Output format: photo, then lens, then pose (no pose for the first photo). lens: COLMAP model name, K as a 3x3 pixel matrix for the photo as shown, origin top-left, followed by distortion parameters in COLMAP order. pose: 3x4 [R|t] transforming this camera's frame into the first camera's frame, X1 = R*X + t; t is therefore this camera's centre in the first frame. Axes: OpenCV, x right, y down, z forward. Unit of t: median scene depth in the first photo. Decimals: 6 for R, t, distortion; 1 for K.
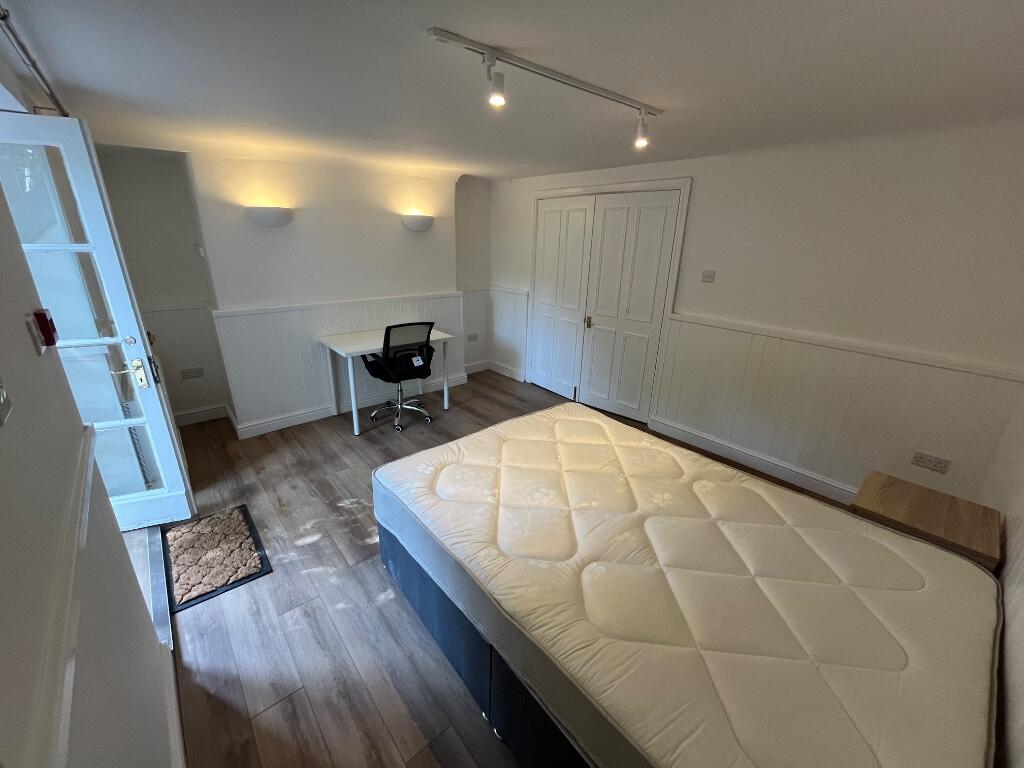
lens RADIAL K [[412.5, 0, 509.7], [0, 412.5, 385.3], [0, 0, 1]] dist [-0.001114, 0.000197]
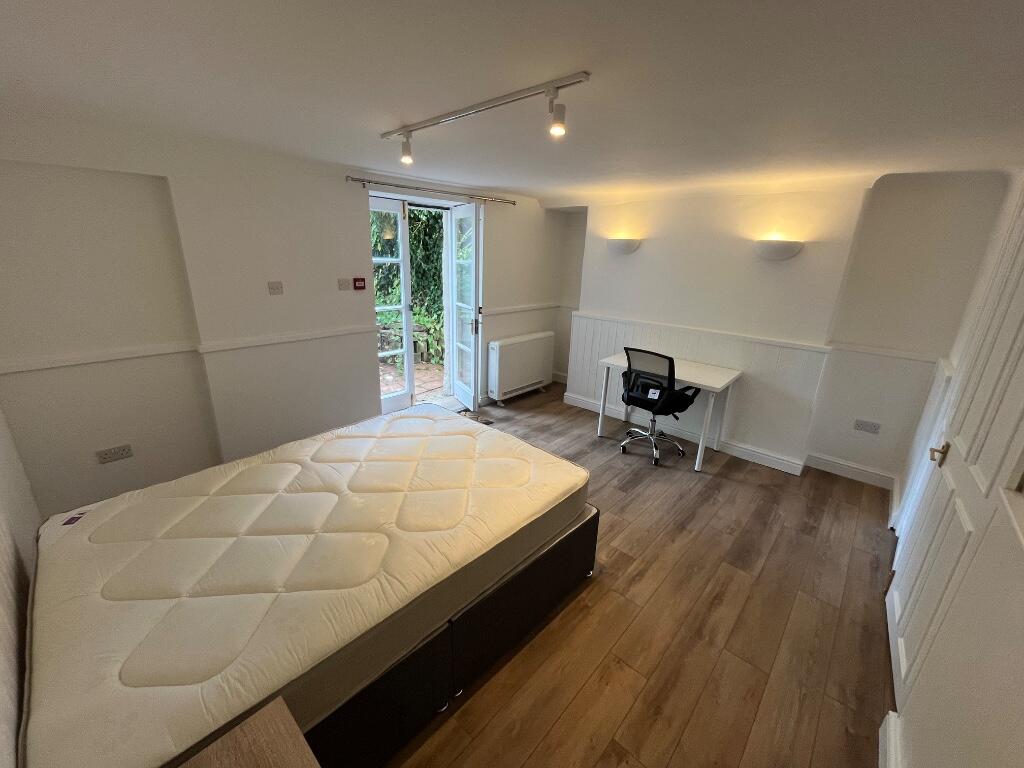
lens RADIAL K [[412.5, 0, 509.1], [0, 412.5, 380.9], [0, 0, 1]] dist [-0.001114, 0.000197]
pose [[0.111468, 0.280270, -0.953427, 0.630645], [-0.363222, 0.904516, 0.223427, -0.177047], [0.925011, 0.321401, 0.202625, 0.504748]]
